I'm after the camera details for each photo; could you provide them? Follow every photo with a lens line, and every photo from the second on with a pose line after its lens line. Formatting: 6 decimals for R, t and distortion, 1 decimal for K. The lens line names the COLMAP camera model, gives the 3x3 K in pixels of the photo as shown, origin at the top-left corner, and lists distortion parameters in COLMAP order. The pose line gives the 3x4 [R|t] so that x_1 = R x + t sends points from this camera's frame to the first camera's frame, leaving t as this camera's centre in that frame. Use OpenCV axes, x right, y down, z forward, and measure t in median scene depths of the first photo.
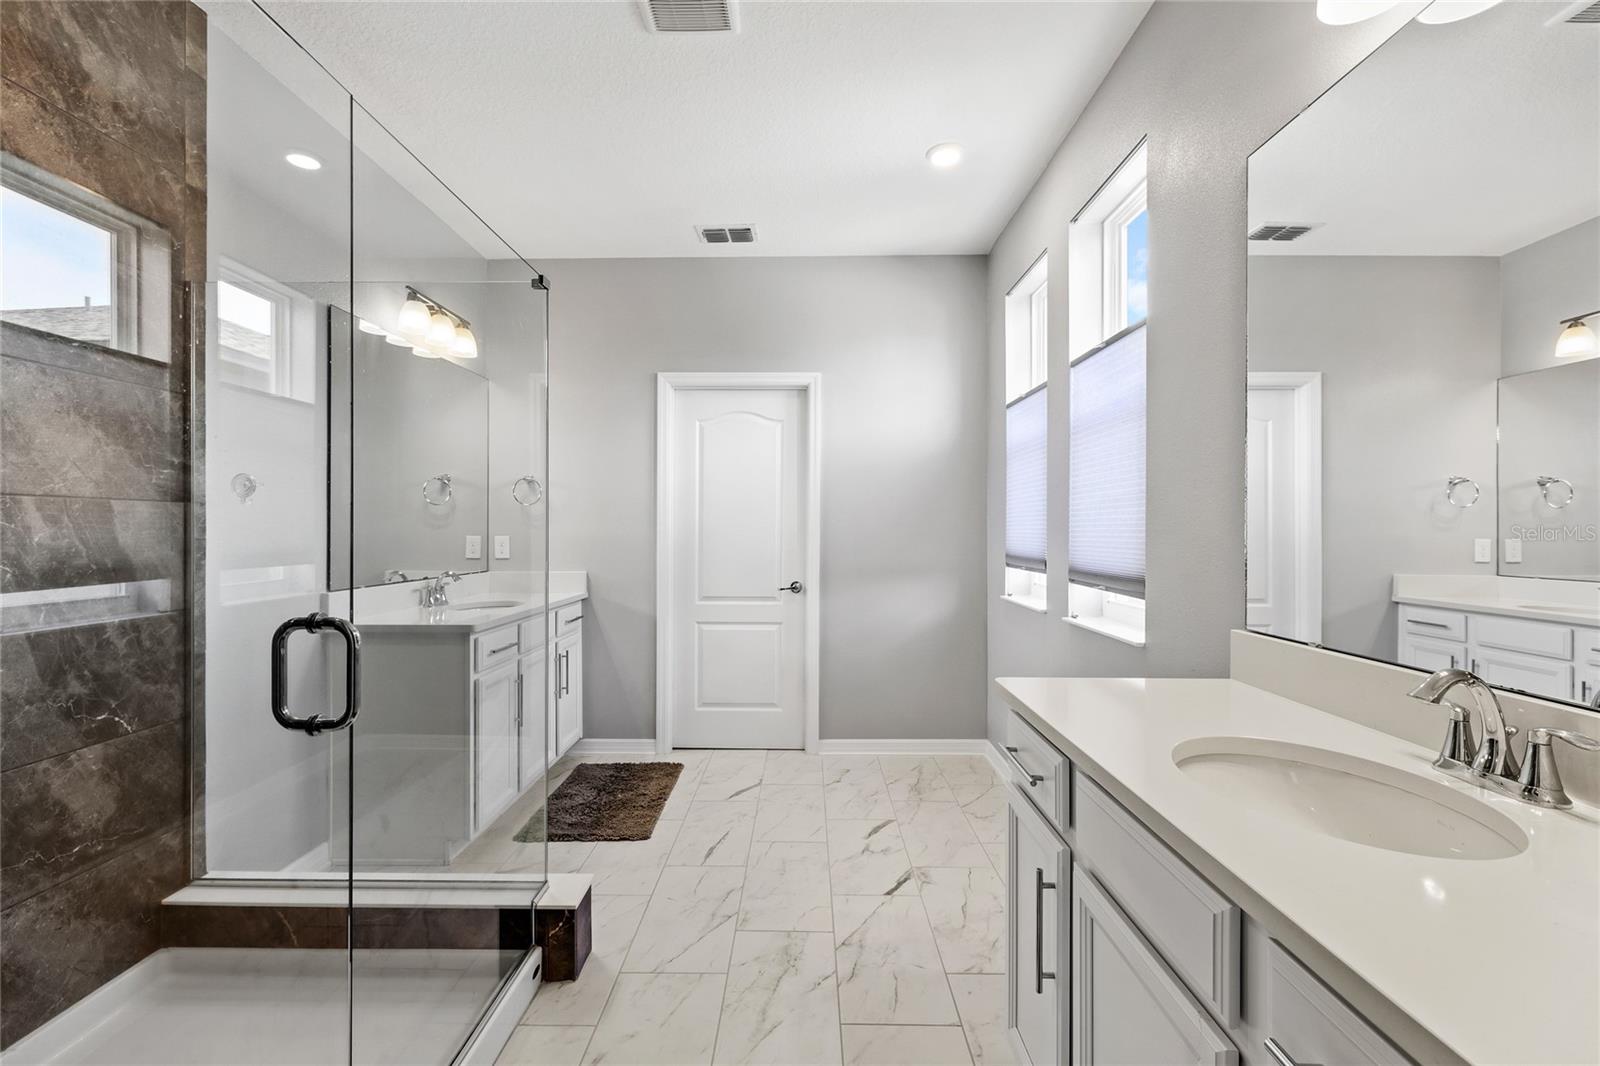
lens RADIAL K [[681.0, 0, 796.3], [0, 681.0, 530.4], [0, 0, 1]] dist [0.002257, 0.000810]
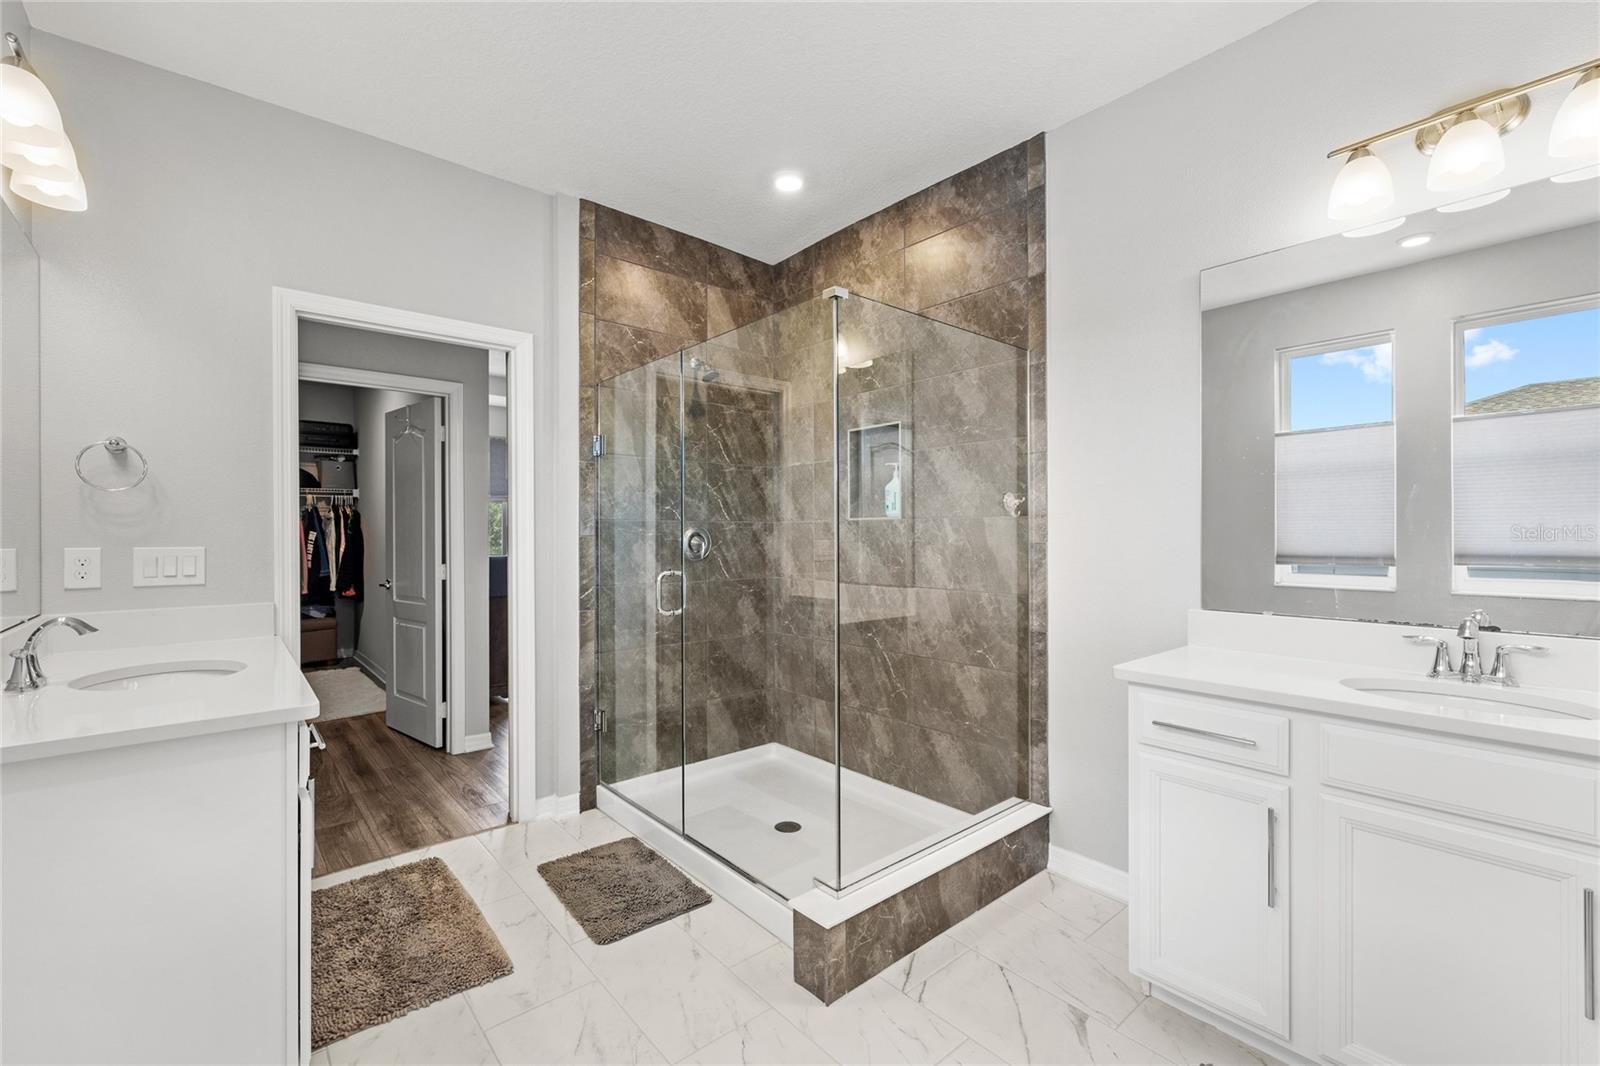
lens RADIAL K [[681.0, 0, 804.2], [0, 681.0, 534.4], [0, 0, 1]] dist [0.002257, 0.000810]
pose [[-0.743171, -0.000842, -0.669101, 0.373997], [0.002506, 0.999989, -0.004041, 0.000933], [0.669097, -0.004680, -0.743160, 1.913135]]
